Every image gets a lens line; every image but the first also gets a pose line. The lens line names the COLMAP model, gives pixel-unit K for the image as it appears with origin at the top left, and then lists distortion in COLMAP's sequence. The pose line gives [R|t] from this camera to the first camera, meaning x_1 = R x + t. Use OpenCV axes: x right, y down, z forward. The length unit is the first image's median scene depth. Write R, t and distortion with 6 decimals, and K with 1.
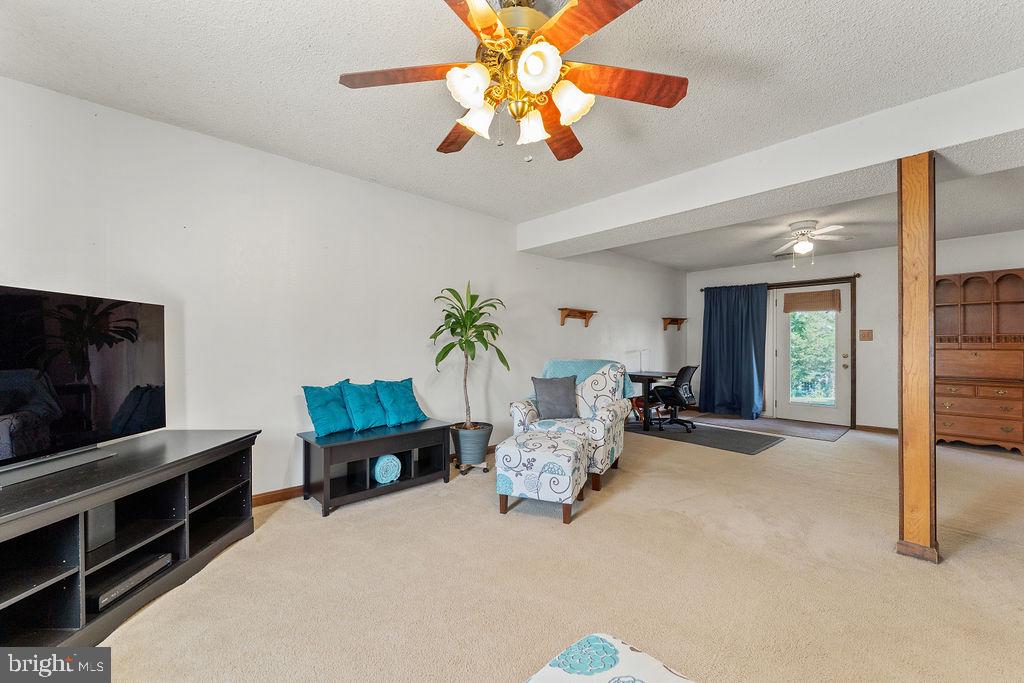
lens RADIAL K [[413.3, 0, 516.9], [0, 413.3, 344.2], [0, 0, 1]] dist [0.001934, -0.000243]
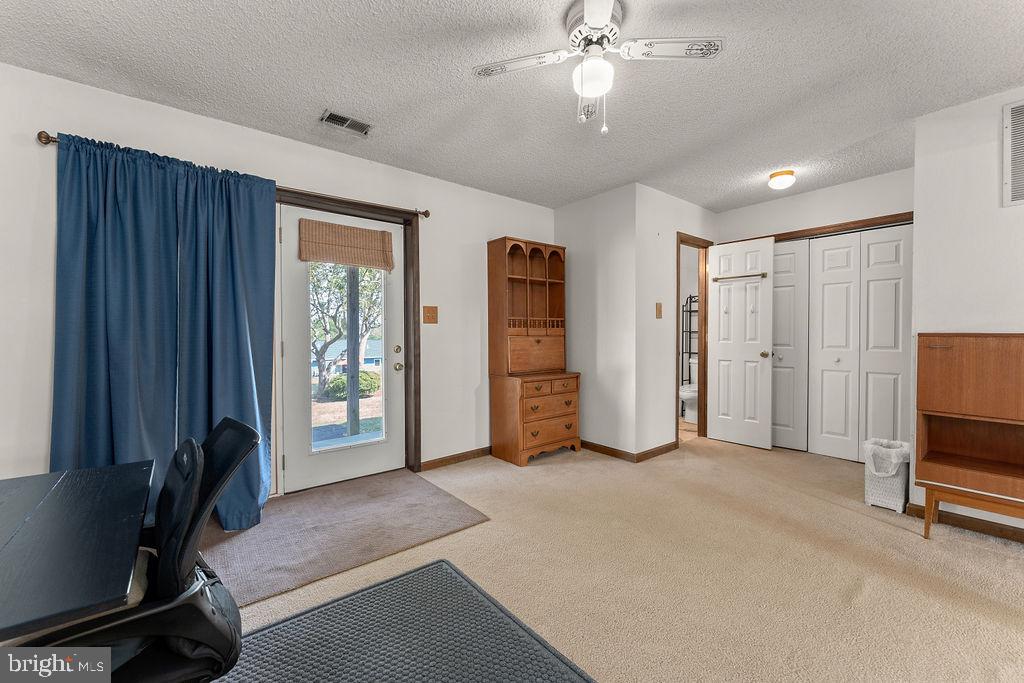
lens RADIAL K [[413.3, 0, 496.5], [0, 413.3, 342.9], [0, 0, 1]] dist [0.001934, -0.000243]
pose [[0.081505, -0.028460, 0.996266, 0.231364], [0.000064, 0.999592, 0.028550, 0.002476], [-0.996673, -0.002263, 0.081474, 0.839198]]
